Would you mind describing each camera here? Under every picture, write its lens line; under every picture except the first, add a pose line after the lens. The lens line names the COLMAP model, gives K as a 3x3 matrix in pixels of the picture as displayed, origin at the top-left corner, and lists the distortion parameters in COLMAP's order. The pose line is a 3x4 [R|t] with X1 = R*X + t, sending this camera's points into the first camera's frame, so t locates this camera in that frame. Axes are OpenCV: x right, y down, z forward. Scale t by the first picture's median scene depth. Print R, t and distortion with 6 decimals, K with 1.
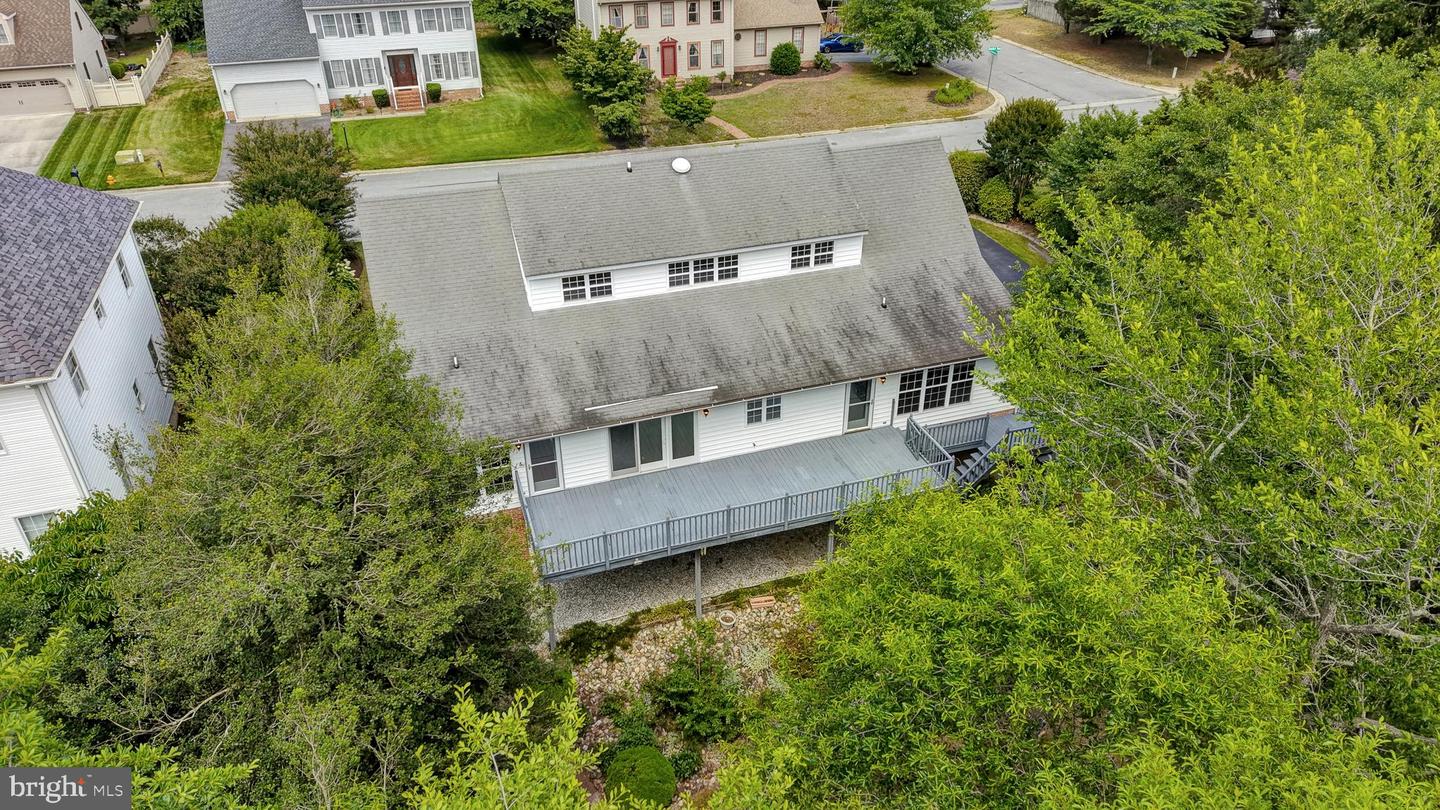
lens RADIAL K [[955.0, 0, 720.0], [0, 955.0, 405.0], [0, 0, 1]] dist [0.114180, -0.296676]
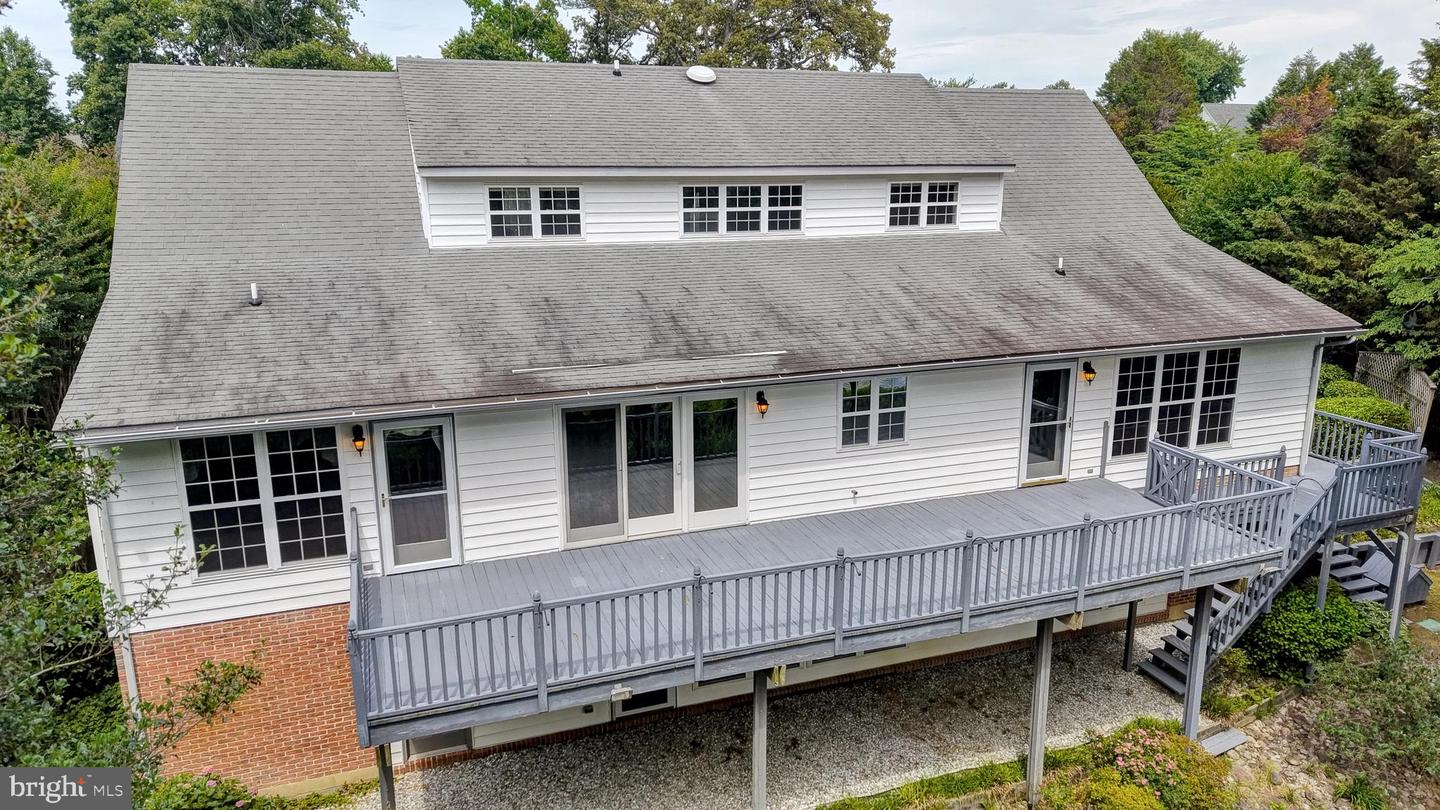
lens RADIAL K [[955.0, 0, 720.0], [0, 955.0, 405.0], [0, 0, 1]] dist [0.114180, -0.296676]
pose [[0.999730, -0.005334, 0.022599, -0.046464], [0.011989, 0.952074, -0.305631, 0.151922], [-0.019886, 0.305820, 0.951882, 0.512609]]
